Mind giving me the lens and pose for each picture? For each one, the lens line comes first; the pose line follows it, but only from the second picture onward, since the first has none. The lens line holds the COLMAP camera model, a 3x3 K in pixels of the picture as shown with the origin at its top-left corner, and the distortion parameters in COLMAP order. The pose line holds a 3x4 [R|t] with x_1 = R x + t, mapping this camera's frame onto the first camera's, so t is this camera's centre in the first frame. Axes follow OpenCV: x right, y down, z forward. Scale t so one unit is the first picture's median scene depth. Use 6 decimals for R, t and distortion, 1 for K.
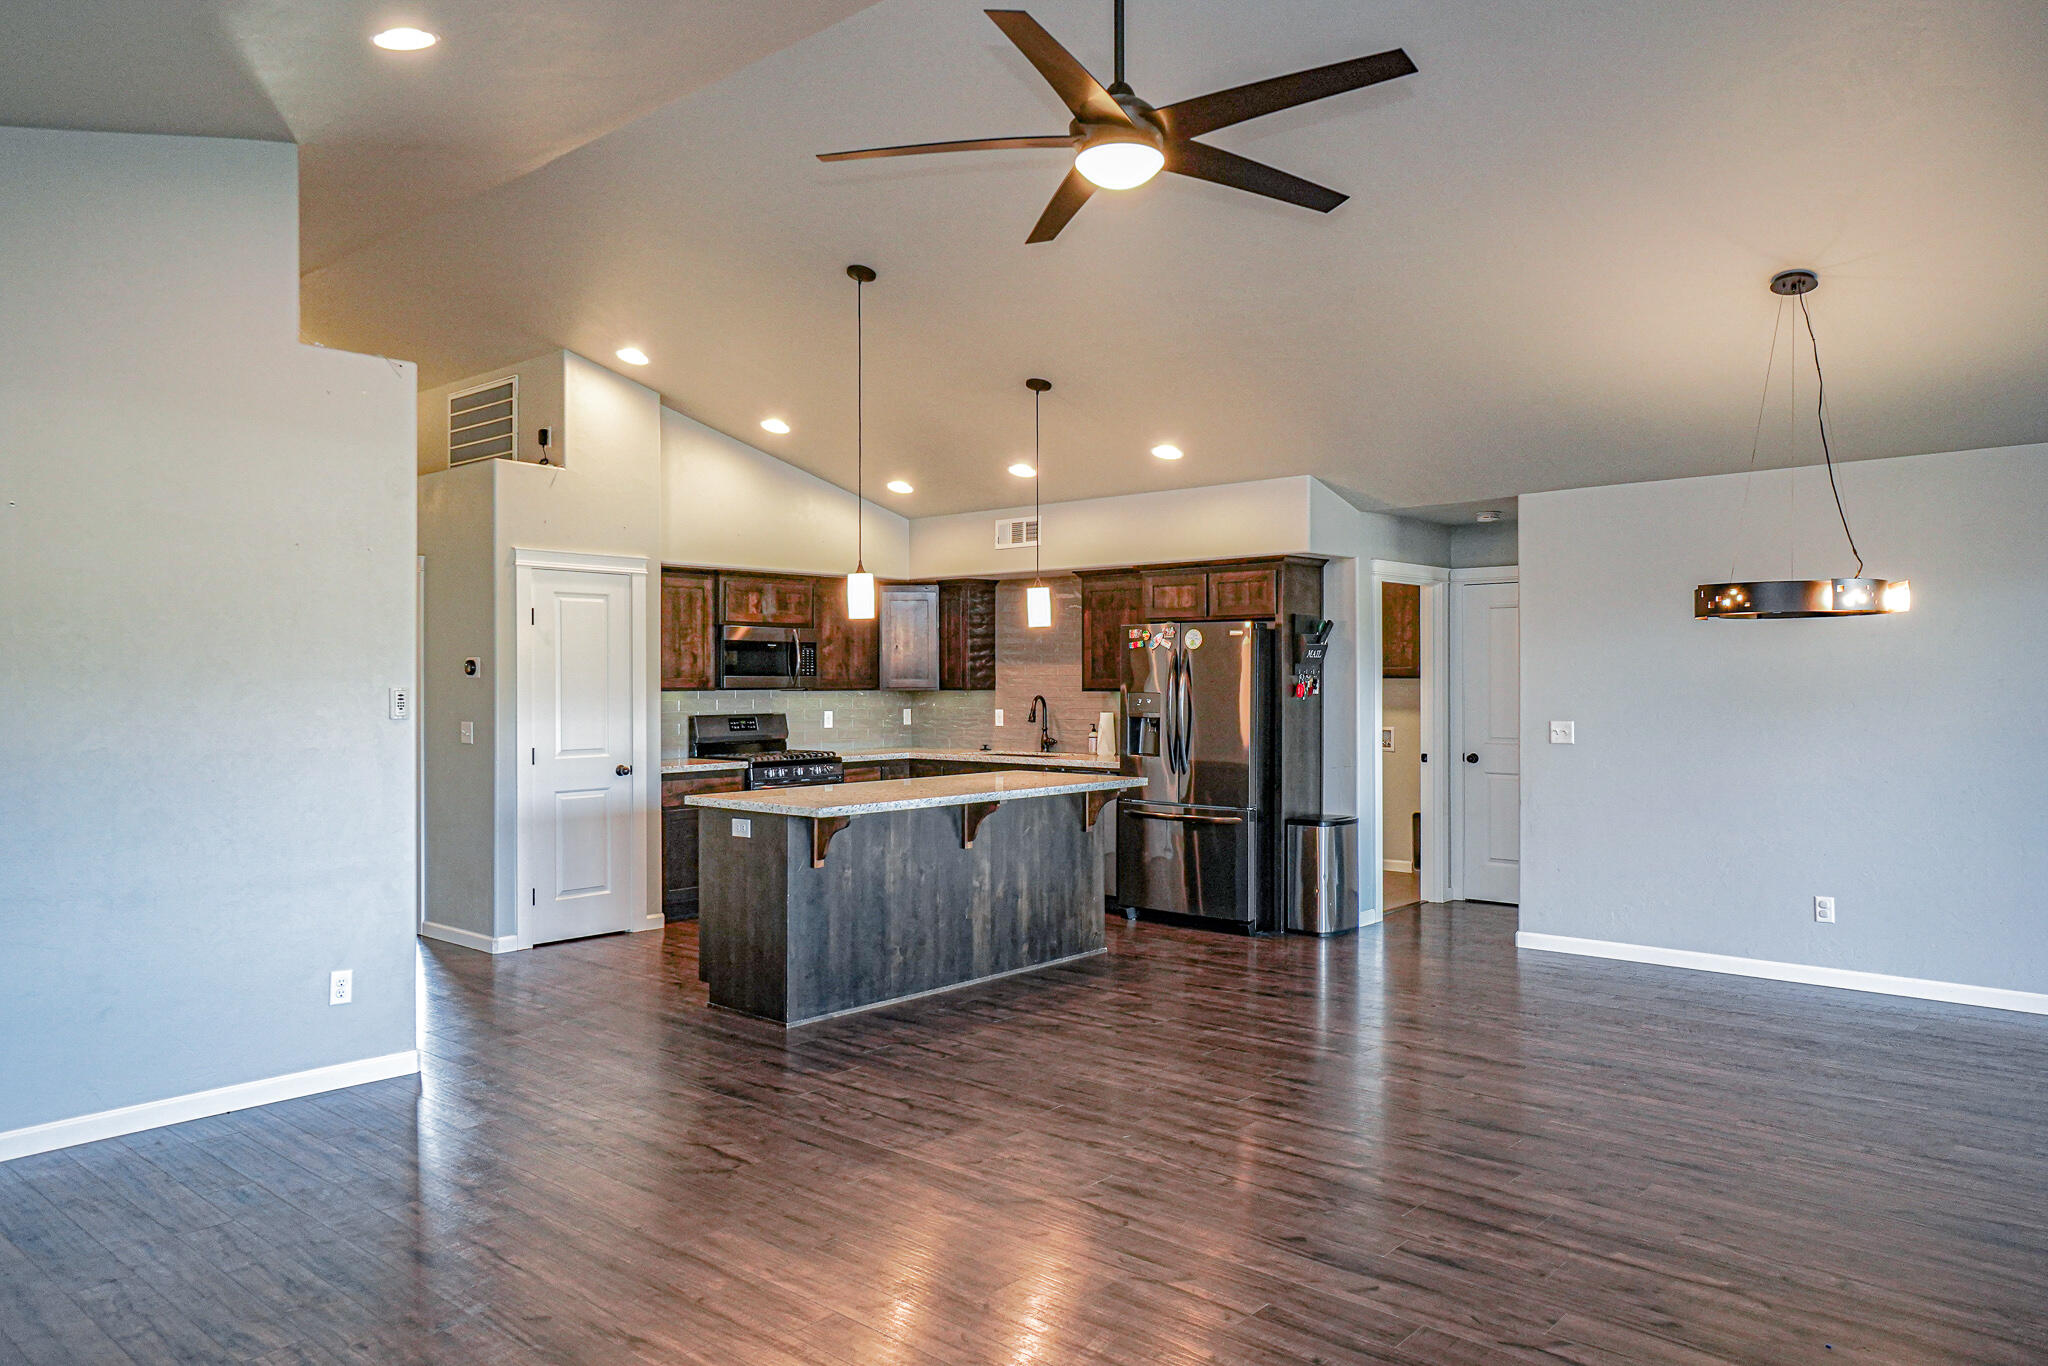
lens RADIAL K [[1367.1, 0, 1014.3], [0, 1367.1, 680.0], [0, 0, 1]] dist [0.008030, -0.000430]
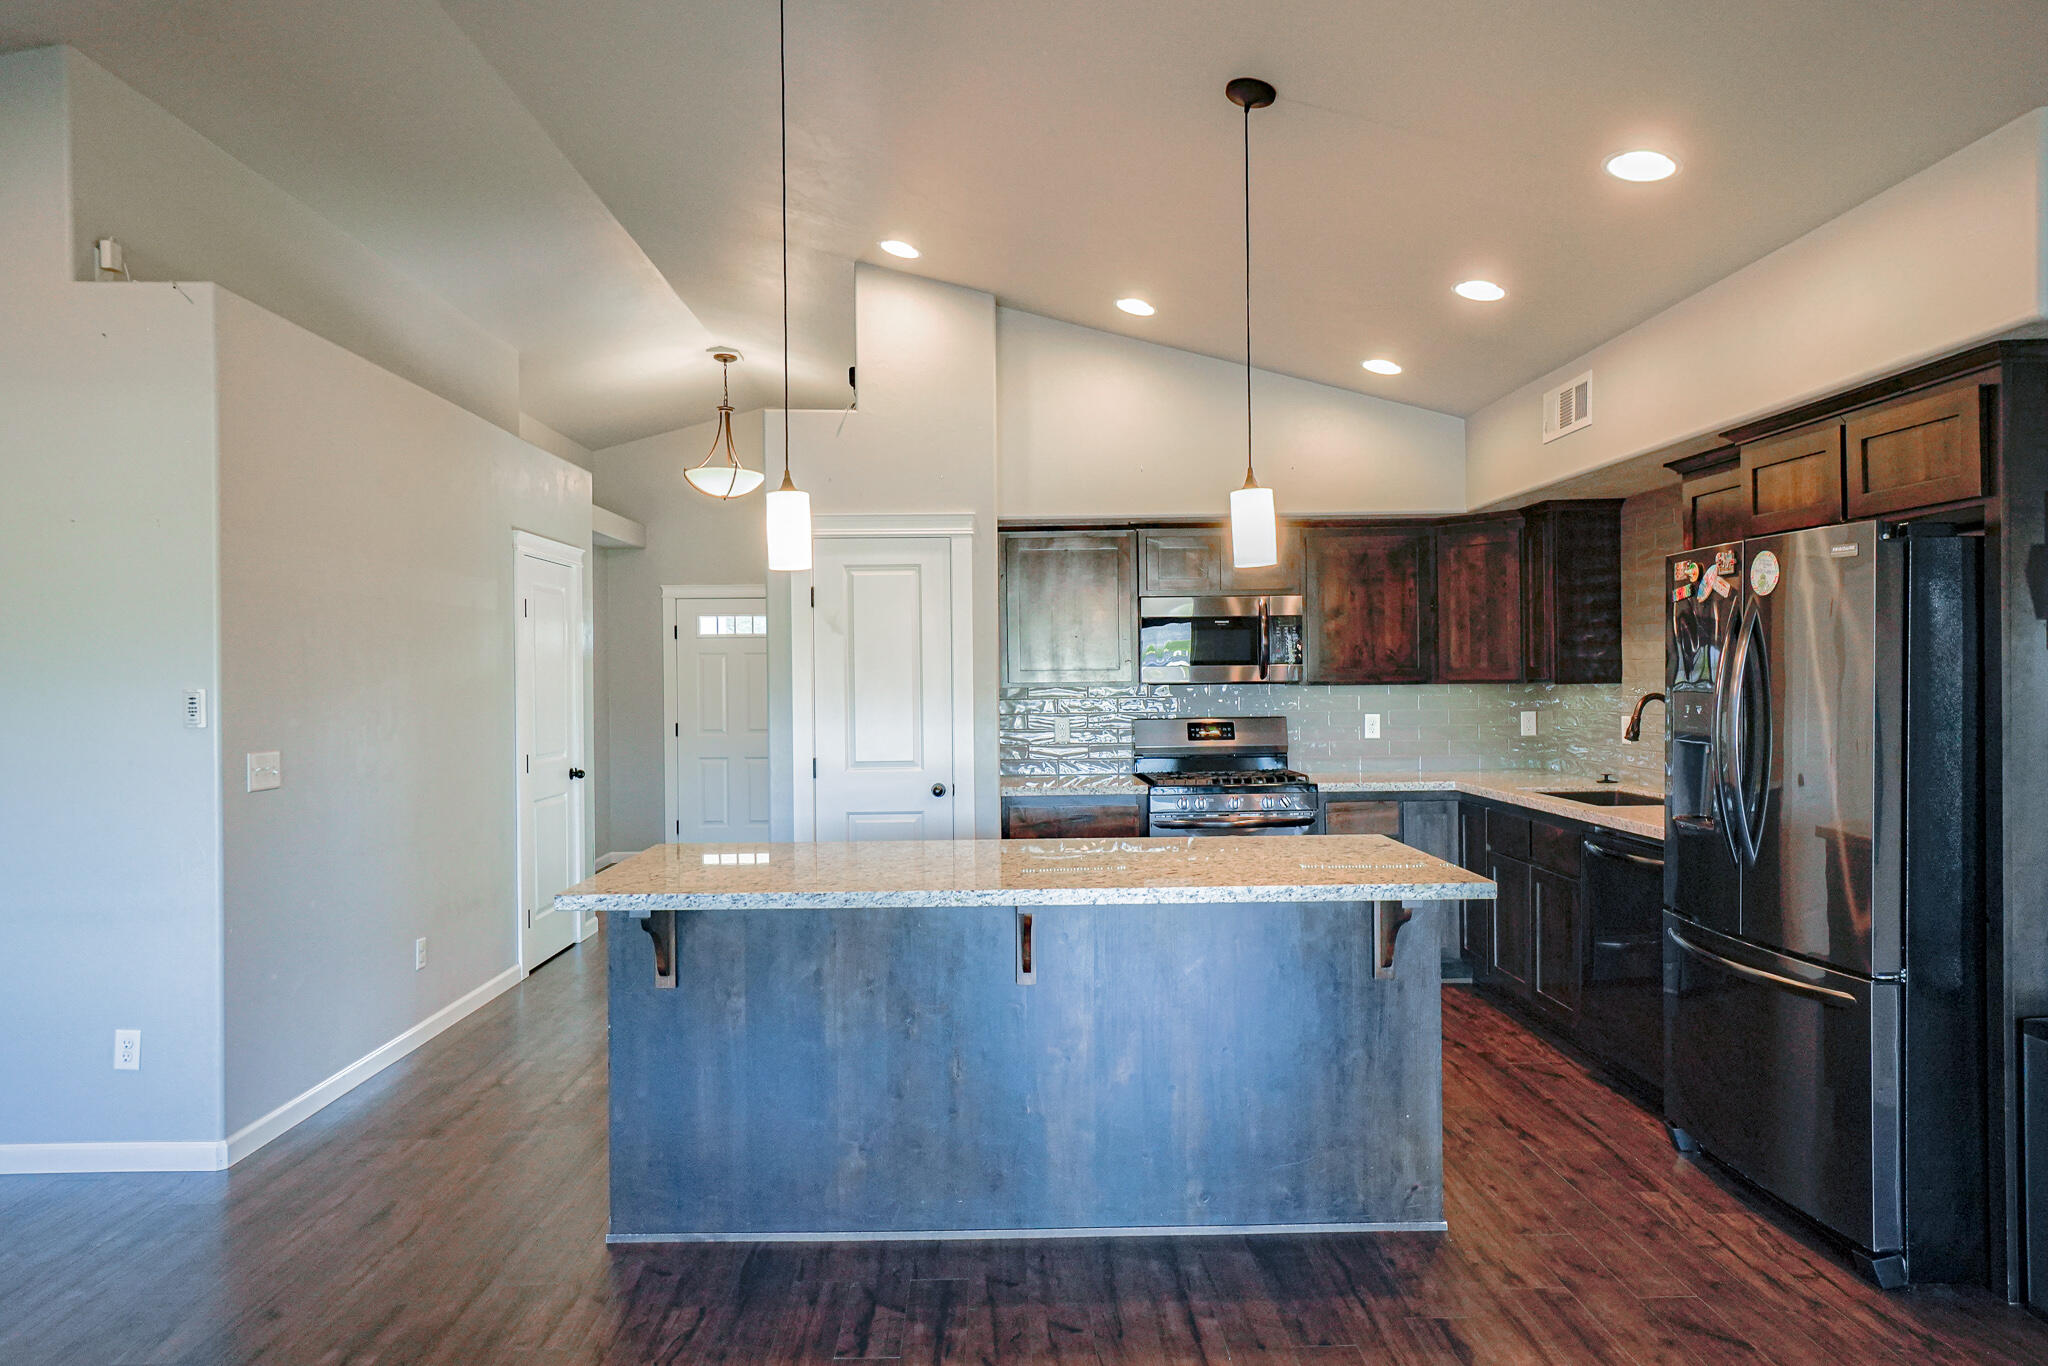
lens RADIAL K [[1275.6, 0, 1011.2], [0, 1275.6, 678.9], [0, 0, 1]] dist [0.002107, 0.000362]
pose [[0.675512, -0.003118, -0.737342, 0.270804], [0.009200, 0.999949, 0.004199, 0.000523], [0.737291, -0.009620, 0.675507, 0.533787]]
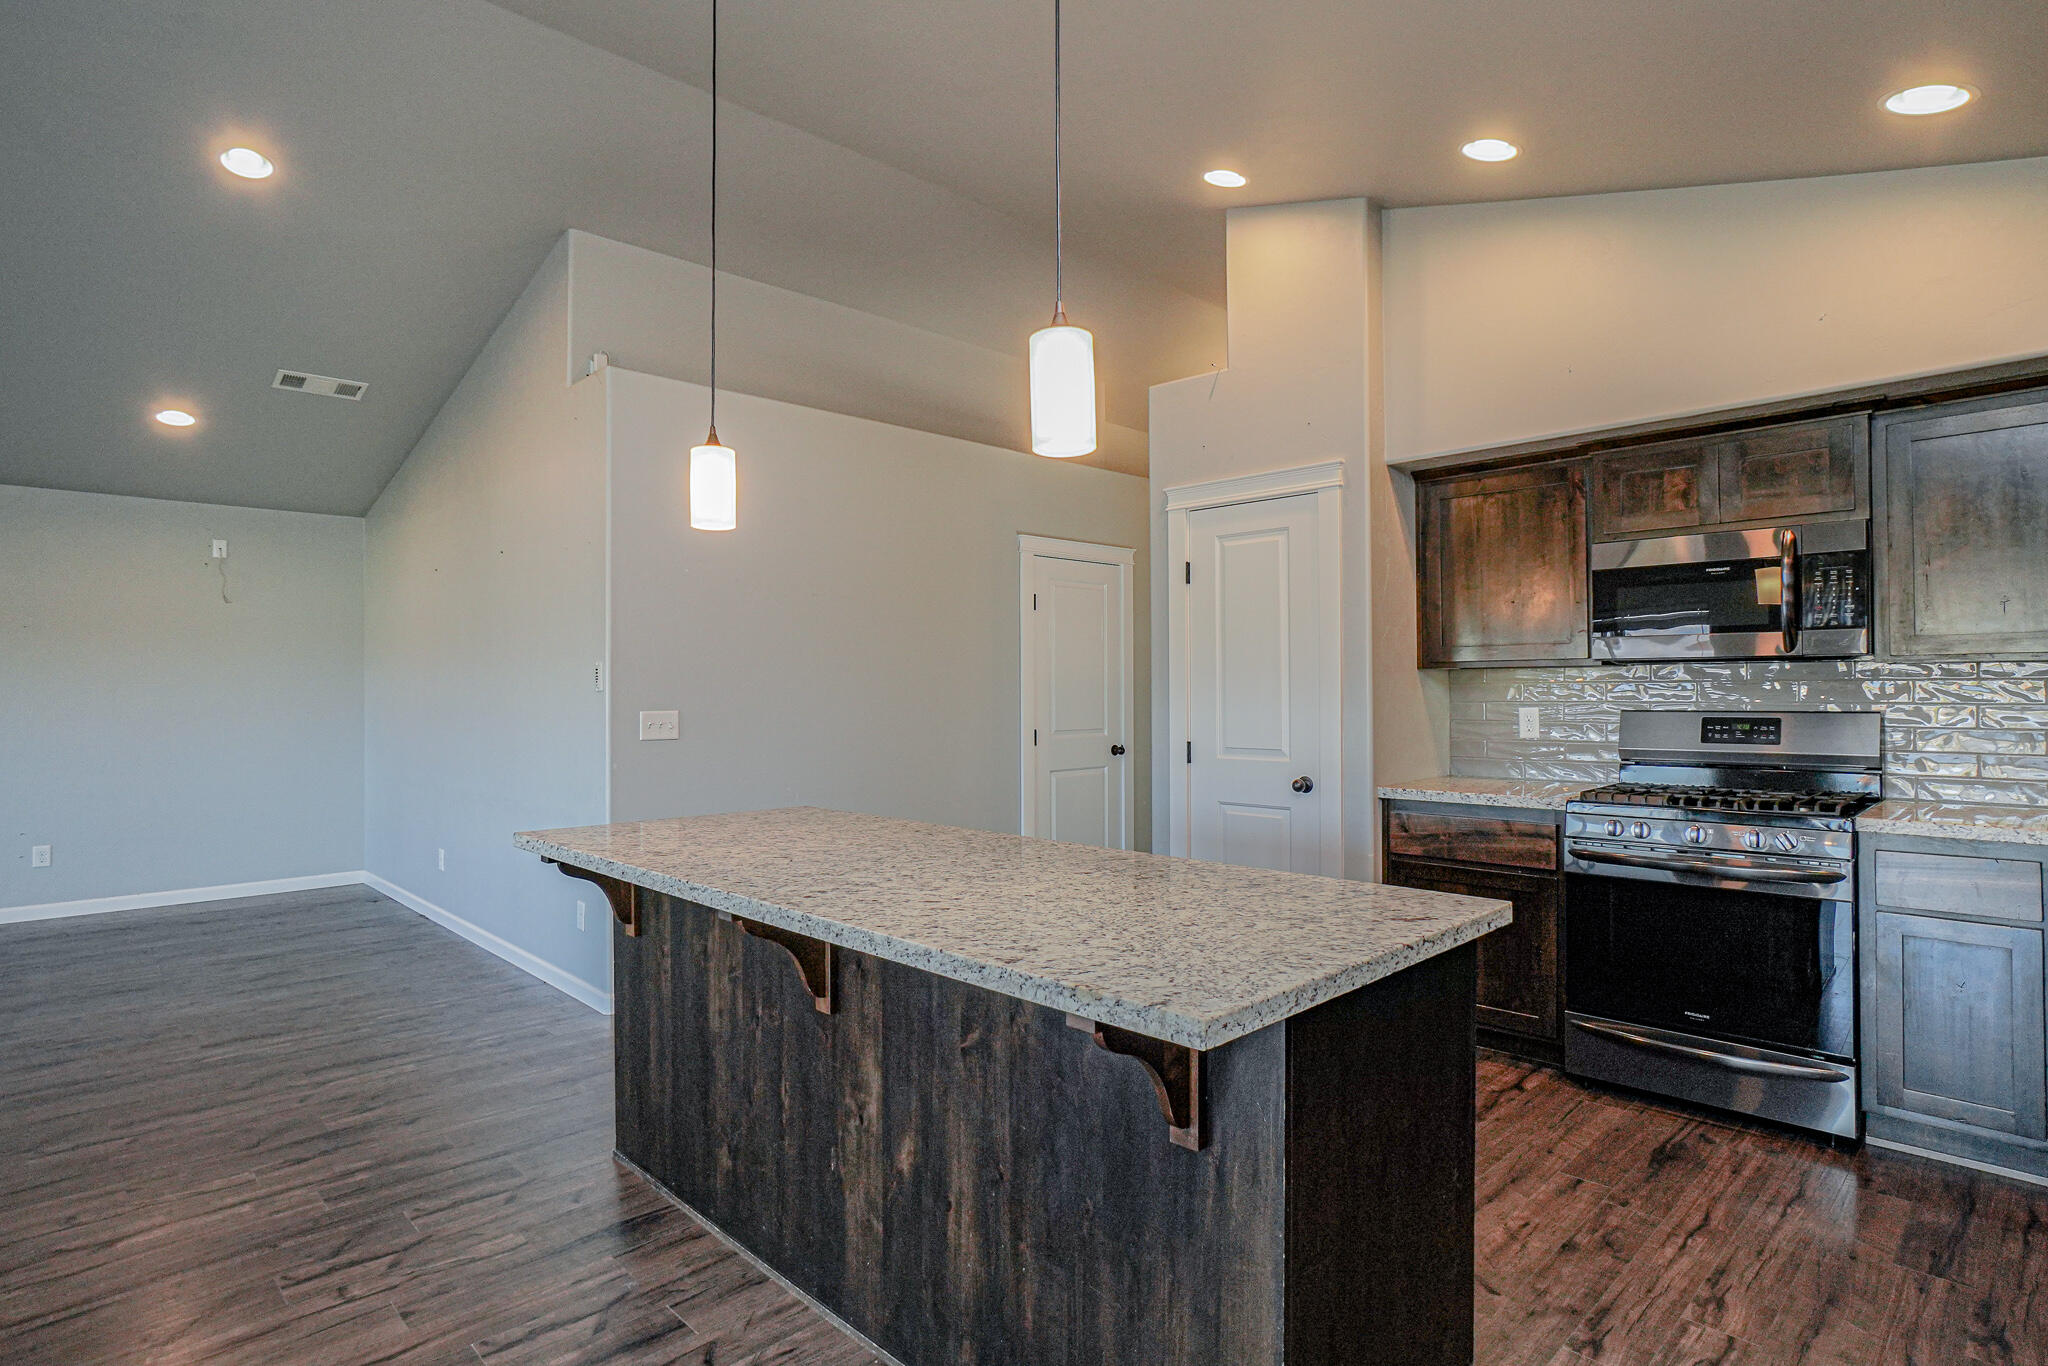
lens RADIAL K [[1059.2, 0, 1006.2], [0, 1059.2, 681.7], [0, 0, 1]] dist [-0.031972, 0.013883]
pose [[-0.076278, -0.002612, -0.997083, 0.241079], [0.005462, 0.999980, -0.003038, 0.016092], [0.997072, -0.005678, -0.076262, 0.880899]]
